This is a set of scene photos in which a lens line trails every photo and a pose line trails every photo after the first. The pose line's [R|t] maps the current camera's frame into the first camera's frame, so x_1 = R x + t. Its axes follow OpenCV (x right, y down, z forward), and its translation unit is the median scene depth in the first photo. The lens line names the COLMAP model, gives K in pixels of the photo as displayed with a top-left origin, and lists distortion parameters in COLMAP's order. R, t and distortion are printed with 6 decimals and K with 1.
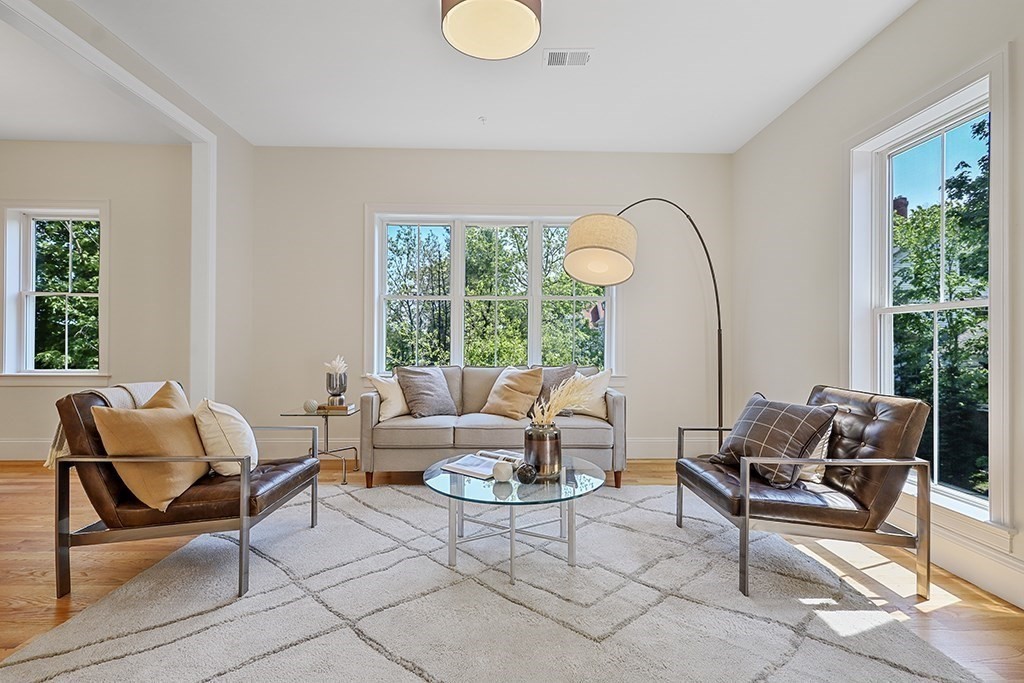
lens RADIAL K [[473.9, 0, 512.0], [0, 473.9, 341.5], [0, 0, 1]] dist [-0.000018, -0.000144]
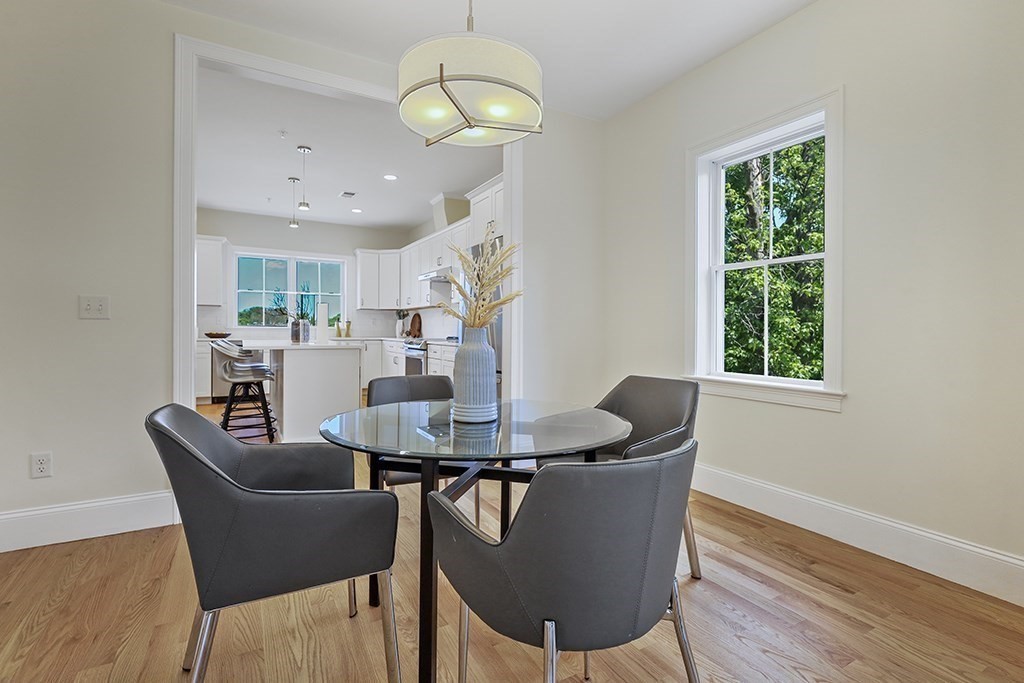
lens RADIAL K [[489.0, 0, 513.1], [0, 489.0, 332.7], [0, 0, 1]] dist [0.001512, 0.000110]
pose [[0.463687, 0.001716, -0.885997, -0.626757], [-0.001369, 0.999998, 0.001221, -0.003038], [0.885998, 0.000647, 0.463689, 0.461046]]
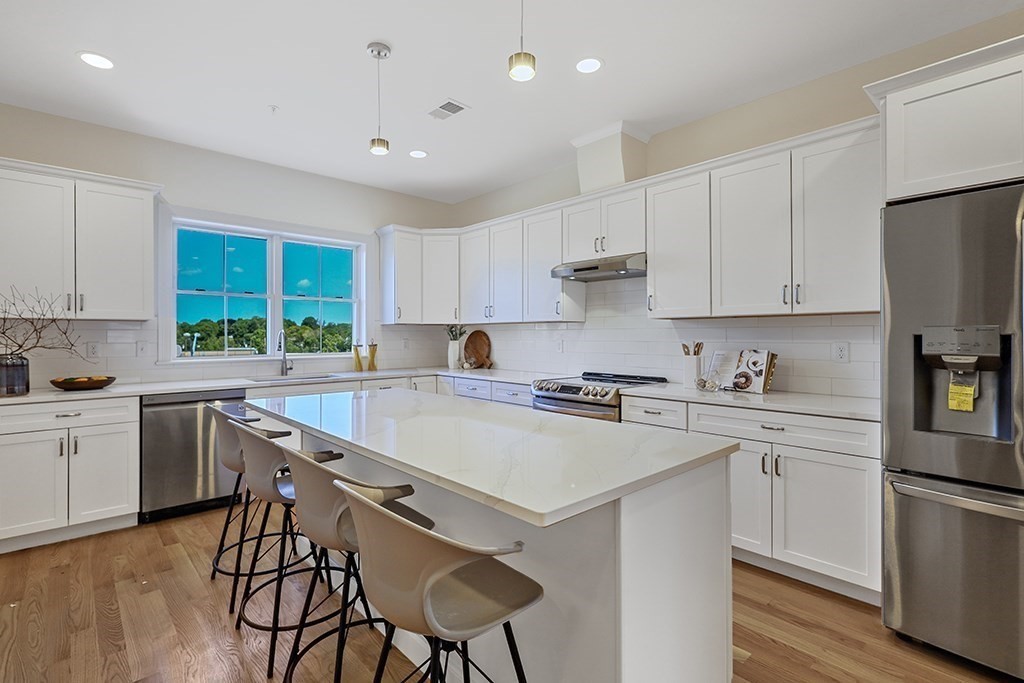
lens RADIAL K [[477.5, 0, 509.7], [0, 477.5, 332.7], [0, 0, 1]] dist [0.001924, 0.000228]
pose [[0.651405, -0.012593, -0.758626, -1.797418], [0.007944, 0.999921, -0.009776, -0.073357], [0.758689, 0.000341, 0.651453, 0.236350]]
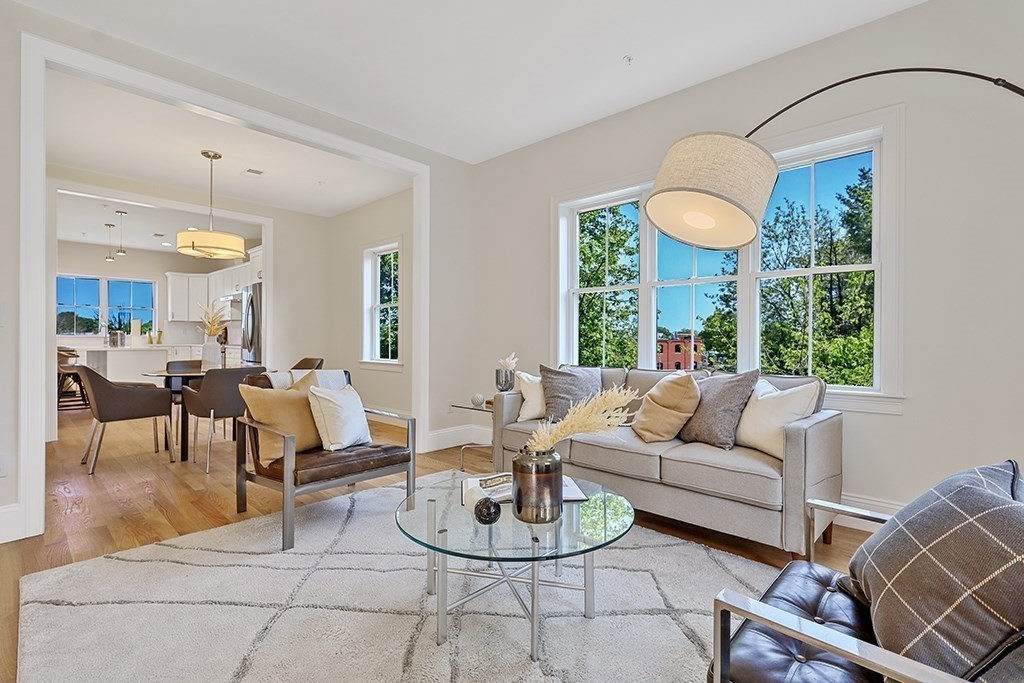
lens RADIAL K [[473.9, 0, 512.0], [0, 473.9, 341.5], [0, 0, 1]] dist [-0.000018, -0.000144]
pose [[0.710054, 0.000976, -0.704147, 0.395424], [0.002420, 0.999990, 0.003827, 0.002986], [0.704144, -0.004421, 0.710044, 0.323719]]
